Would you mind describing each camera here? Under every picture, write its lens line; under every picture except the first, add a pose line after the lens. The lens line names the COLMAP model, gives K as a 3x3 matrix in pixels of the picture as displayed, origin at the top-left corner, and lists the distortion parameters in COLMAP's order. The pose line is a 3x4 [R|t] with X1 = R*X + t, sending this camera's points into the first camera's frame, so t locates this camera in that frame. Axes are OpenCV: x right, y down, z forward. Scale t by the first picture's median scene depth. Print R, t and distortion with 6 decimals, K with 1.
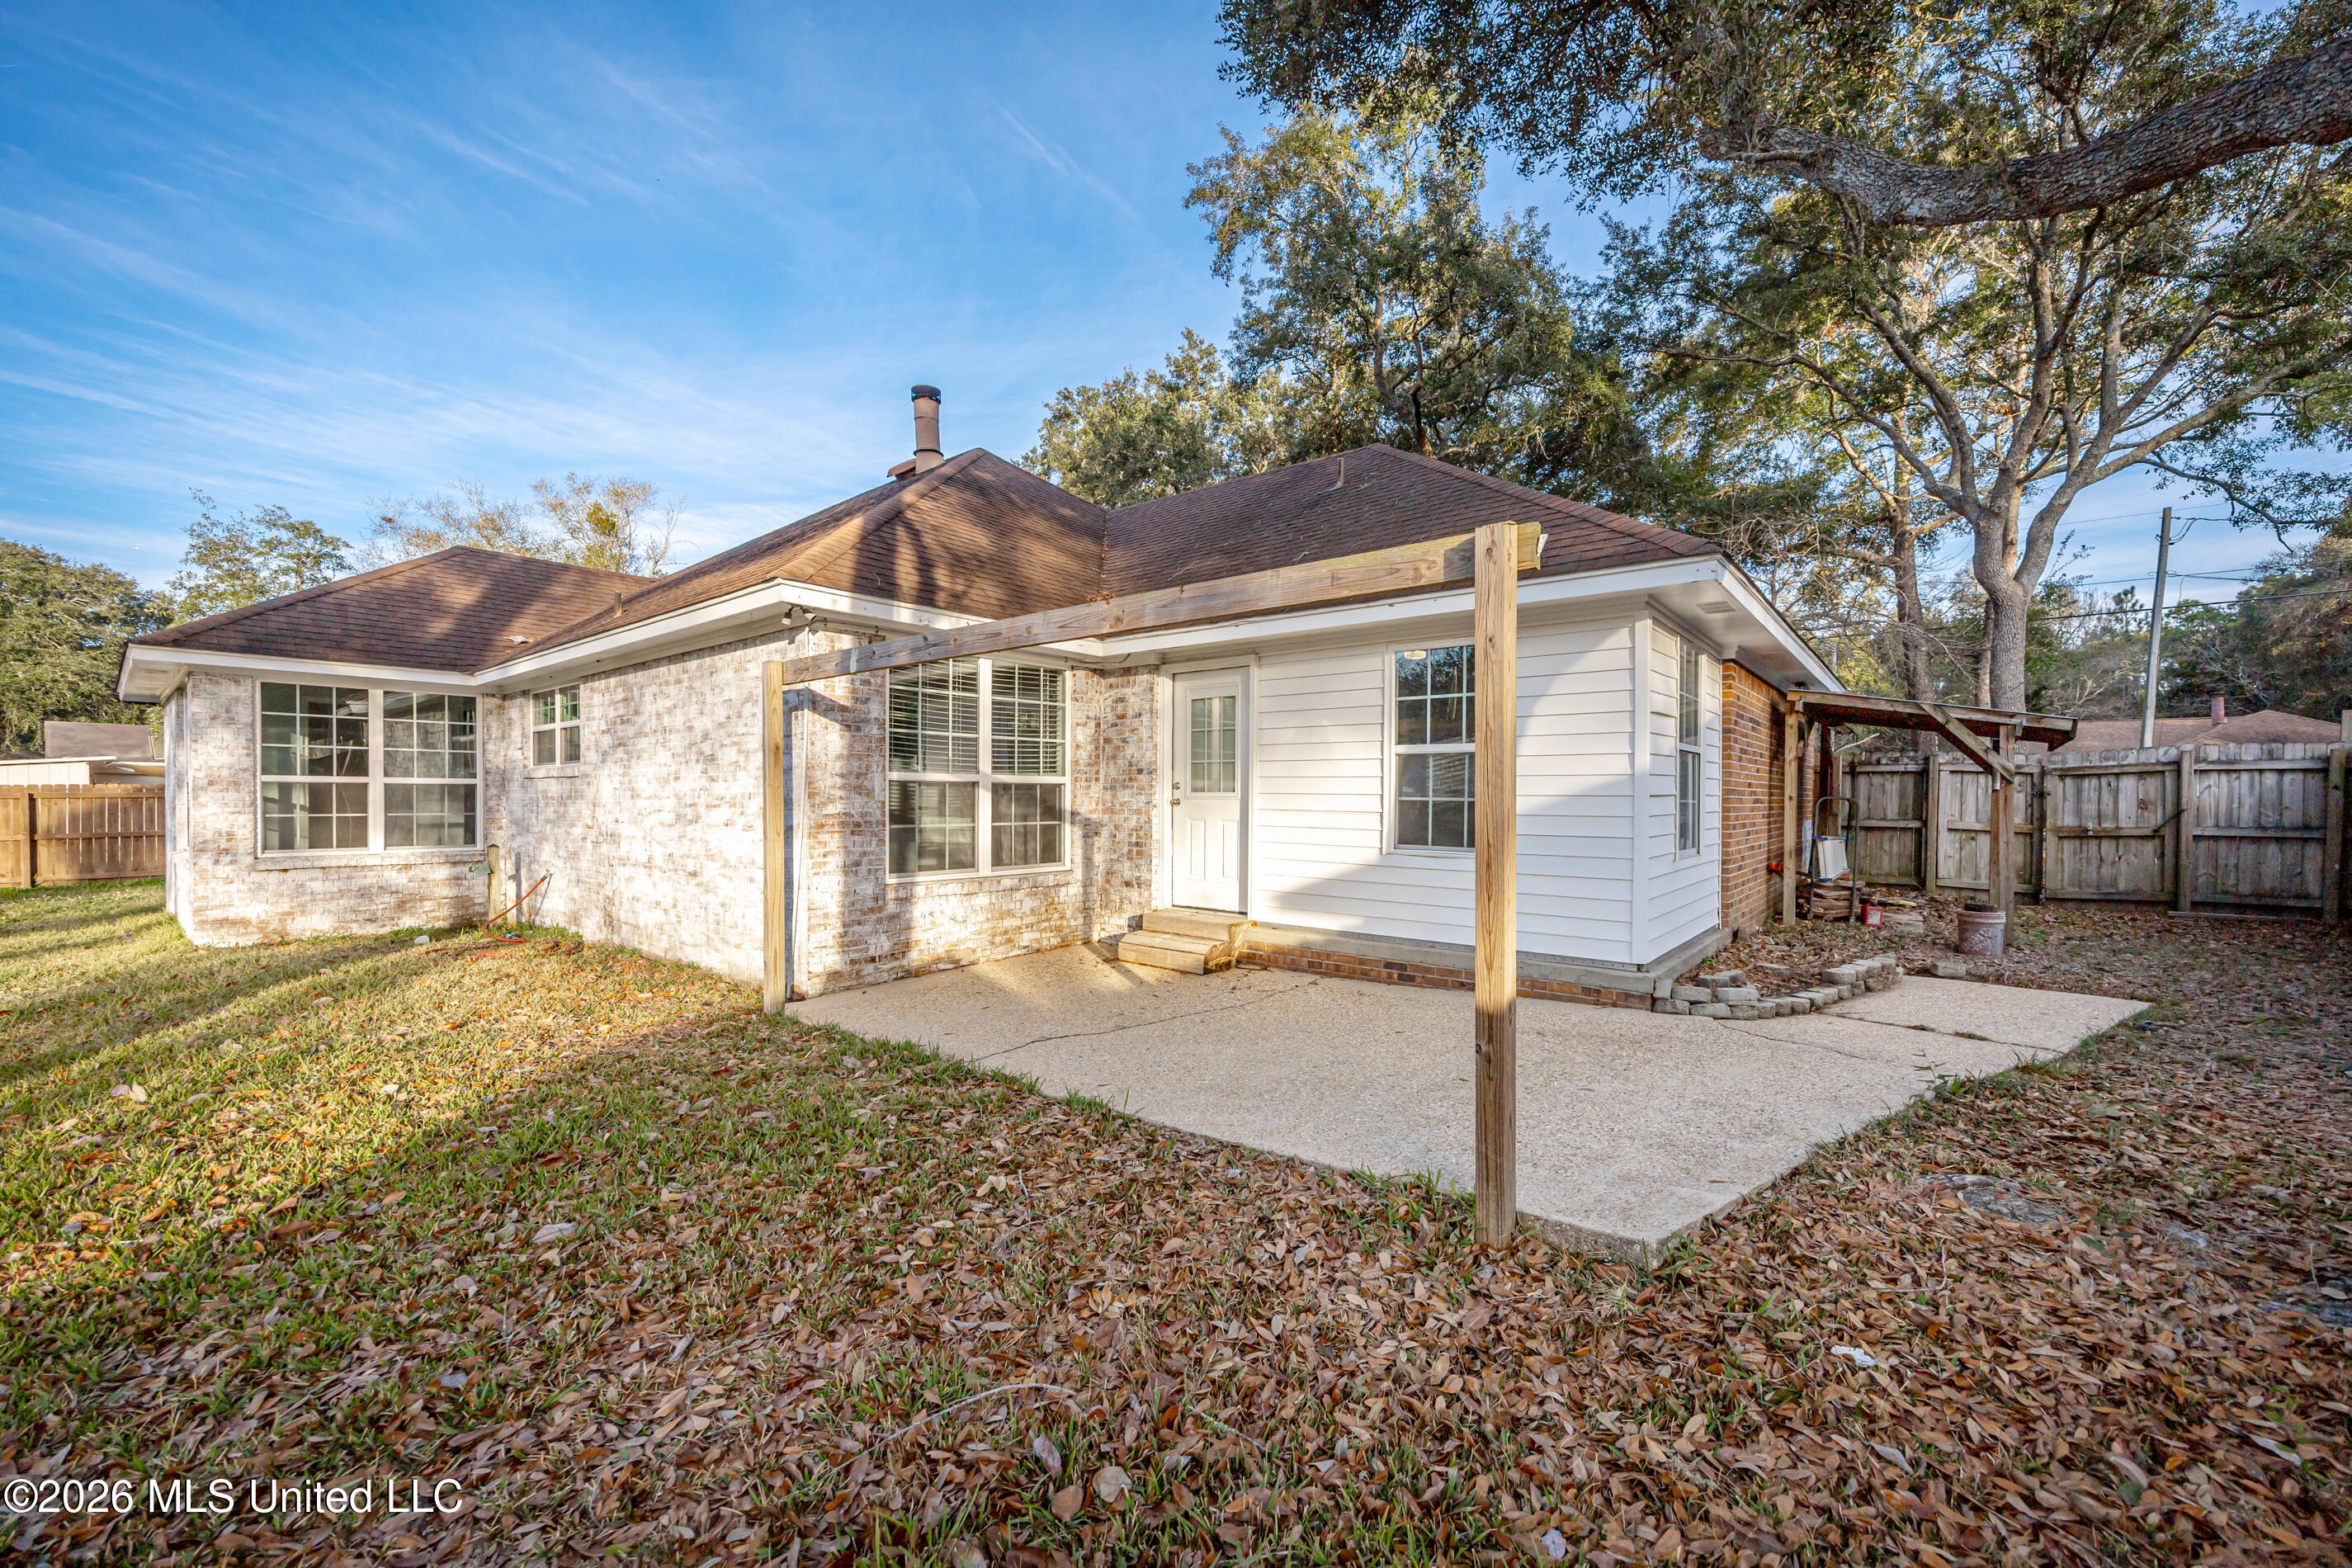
lens RADIAL K [[939.4, 0, 1178.7], [0, 939.4, 807.9], [0, 0, 1]] dist [-0.001542, -0.000173]
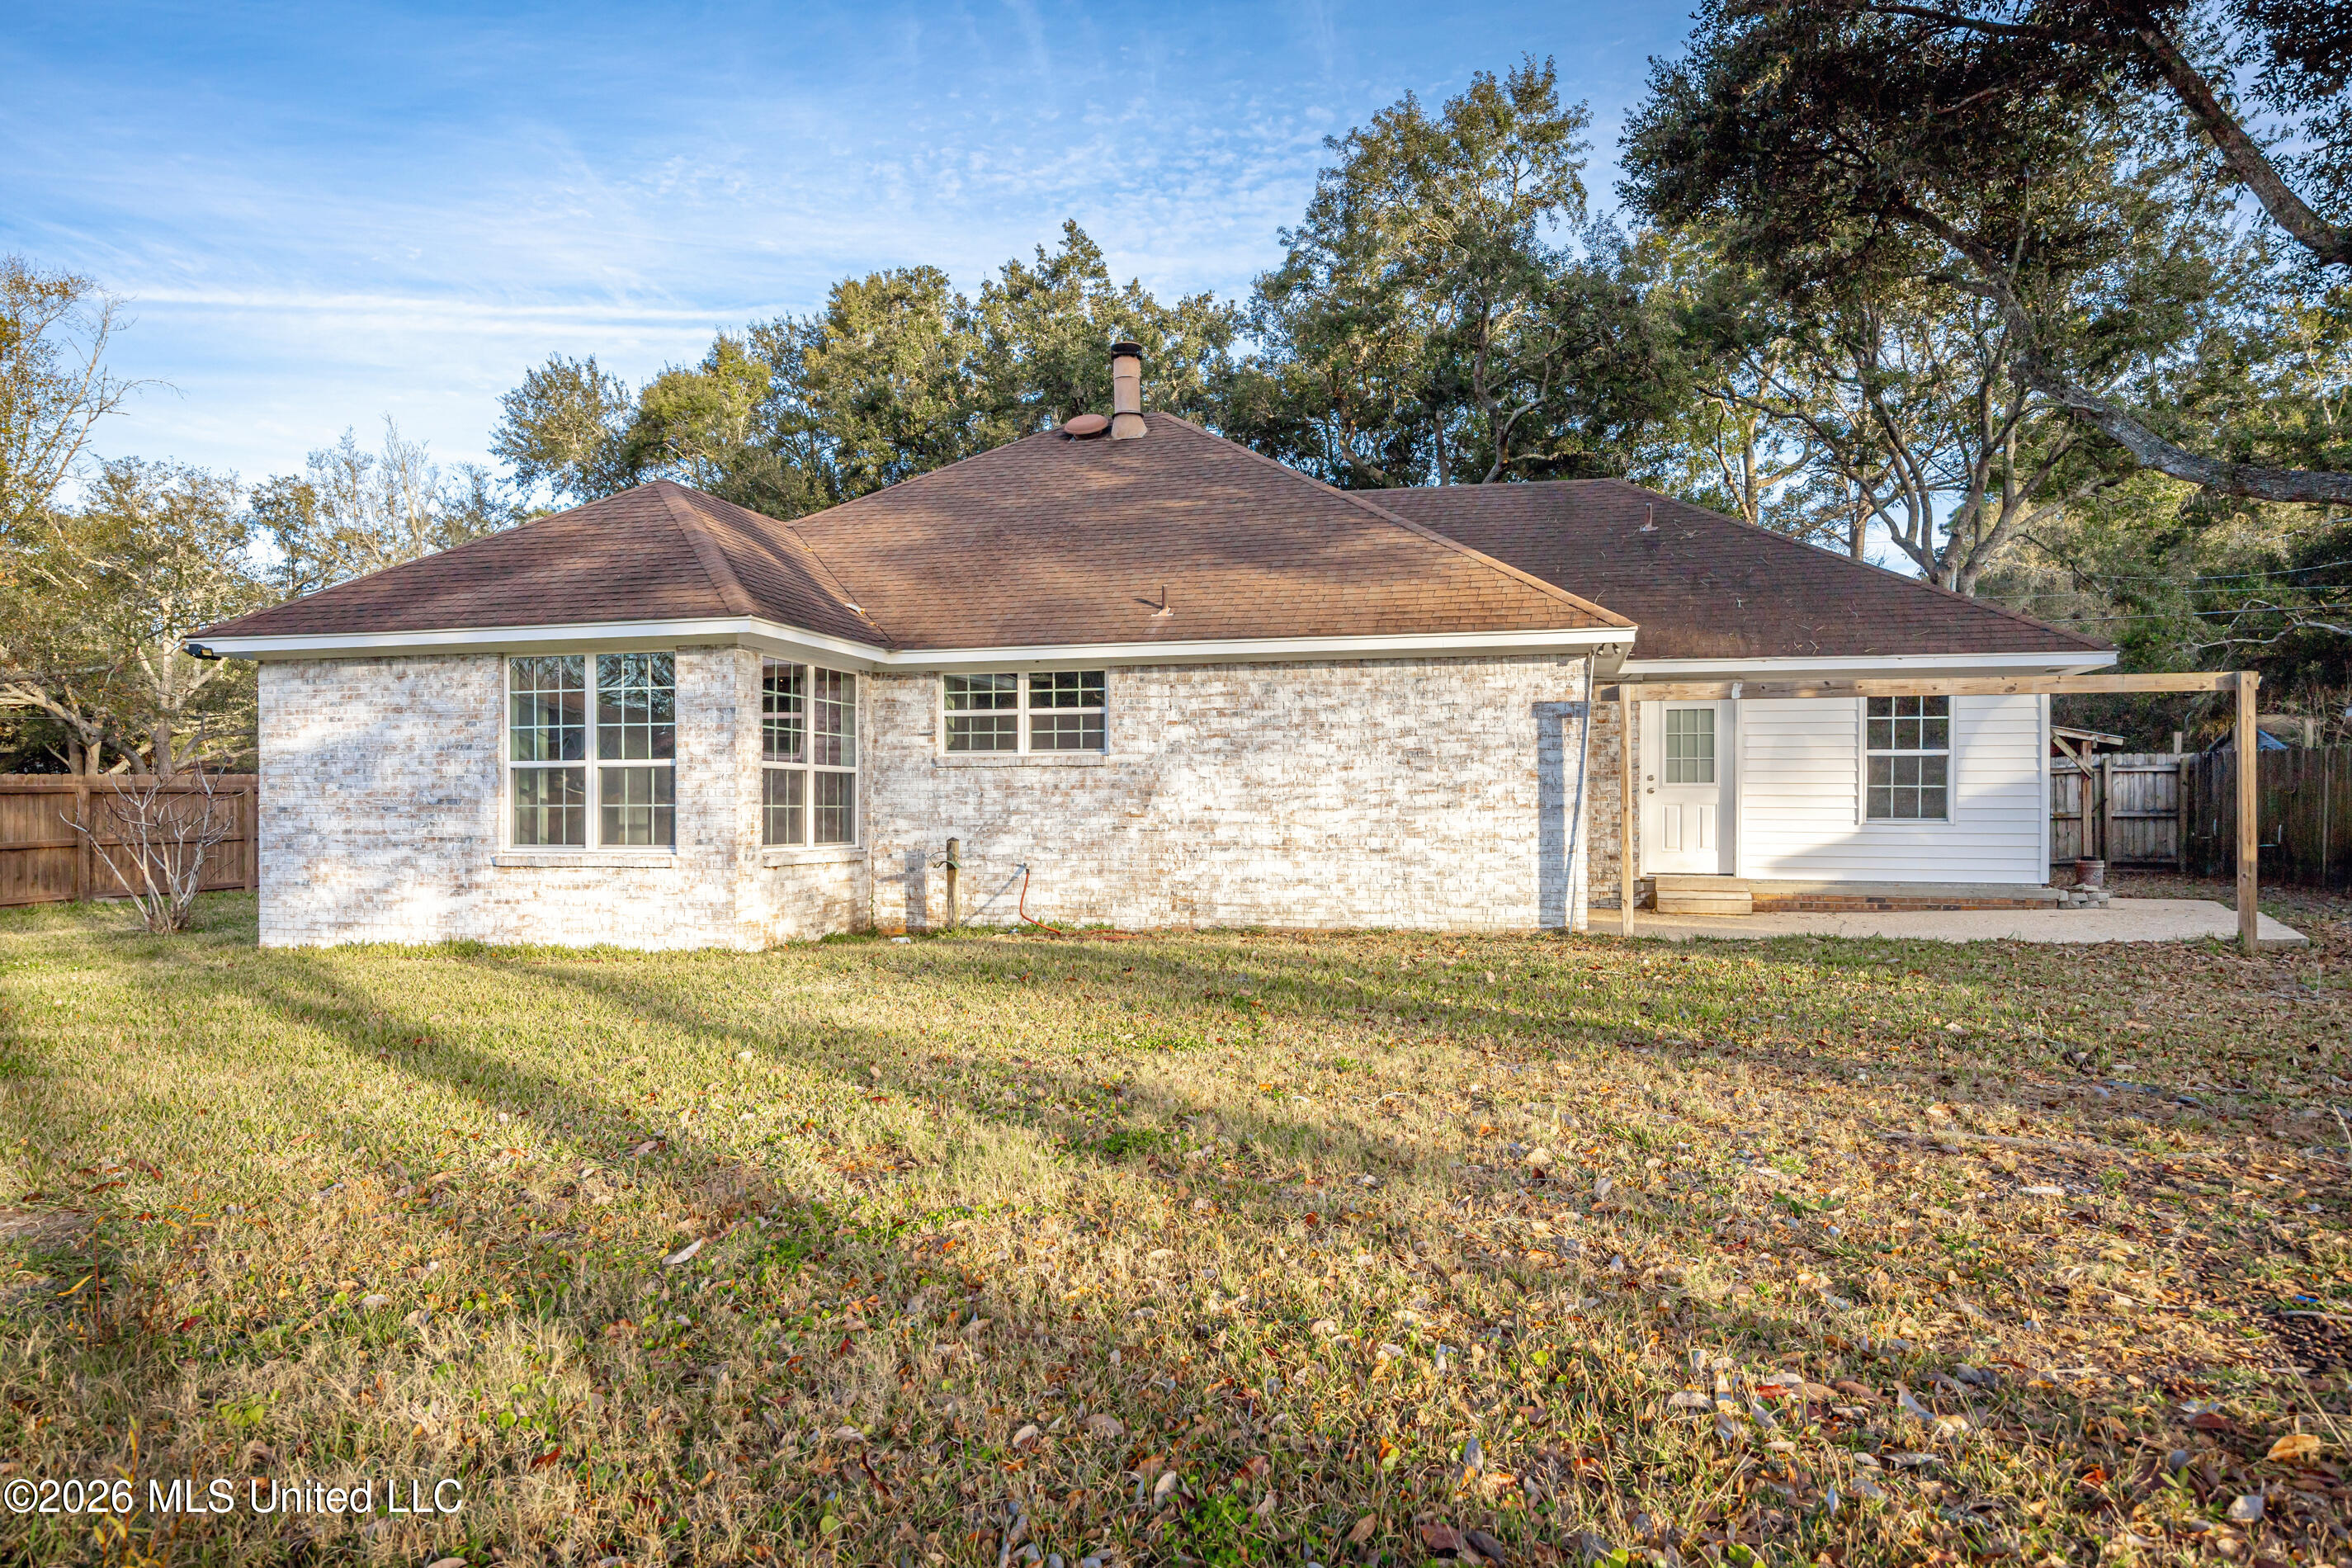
lens RADIAL K [[1364.7, 0, 1176.0], [0, 1364.7, 784.0], [0, 0, 1]] dist [0.001216, 0.000389]
pose [[0.915139, 0.004565, 0.403112, -1.434586], [0.001780, 0.999880, -0.015364, 0.012860], [-0.403134, 0.014778, 0.915022, -0.468666]]
